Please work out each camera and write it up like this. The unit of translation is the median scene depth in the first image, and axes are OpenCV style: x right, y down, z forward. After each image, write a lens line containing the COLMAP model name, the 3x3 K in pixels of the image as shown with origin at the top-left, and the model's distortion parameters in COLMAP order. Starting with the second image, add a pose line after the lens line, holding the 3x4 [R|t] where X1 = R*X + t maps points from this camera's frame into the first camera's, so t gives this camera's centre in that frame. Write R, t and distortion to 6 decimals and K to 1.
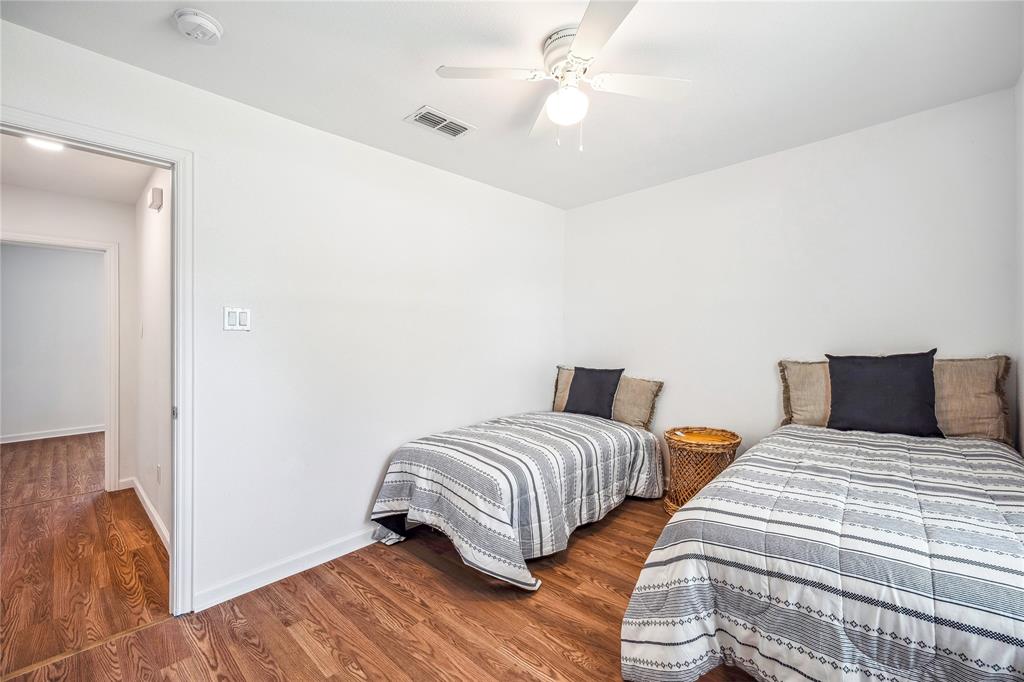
lens RADIAL K [[425.9, 0, 512.0], [0, 425.9, 341.0], [0, 0, 1]] dist [-0.010392, -0.000031]
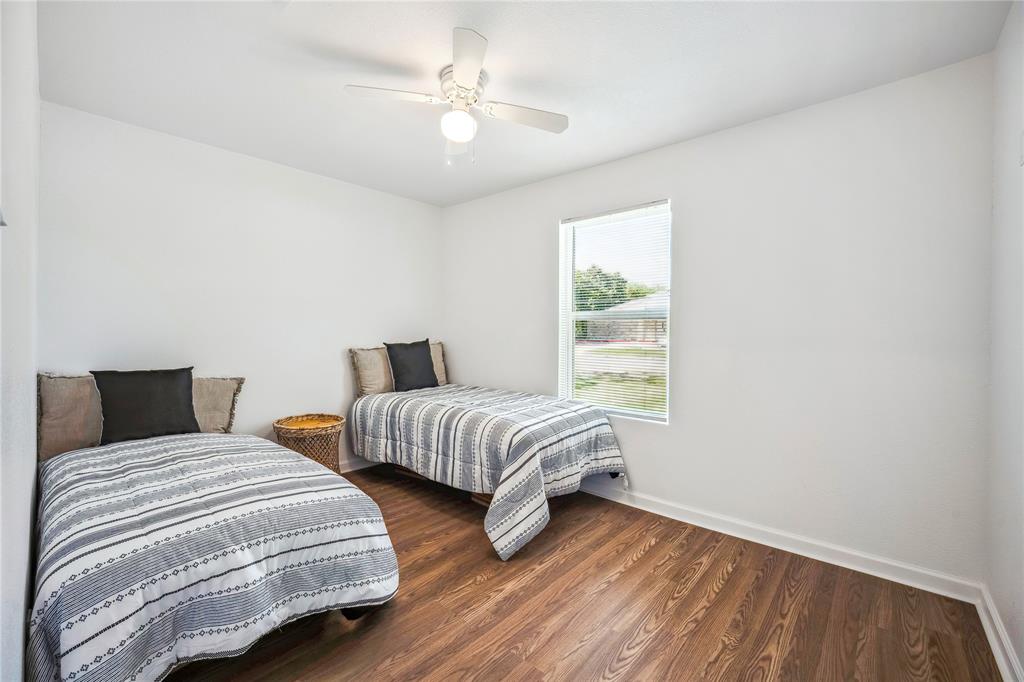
lens RADIAL K [[423.2, 0, 512.0], [0, 423.2, 341.0], [0, 0, 1]] dist [-0.034012, -0.000038]
pose [[-0.029352, -0.006112, 0.999550, -0.838303], [-0.003768, 0.999975, 0.006004, 0.017712], [-0.999562, -0.003590, -0.029375, 0.719572]]
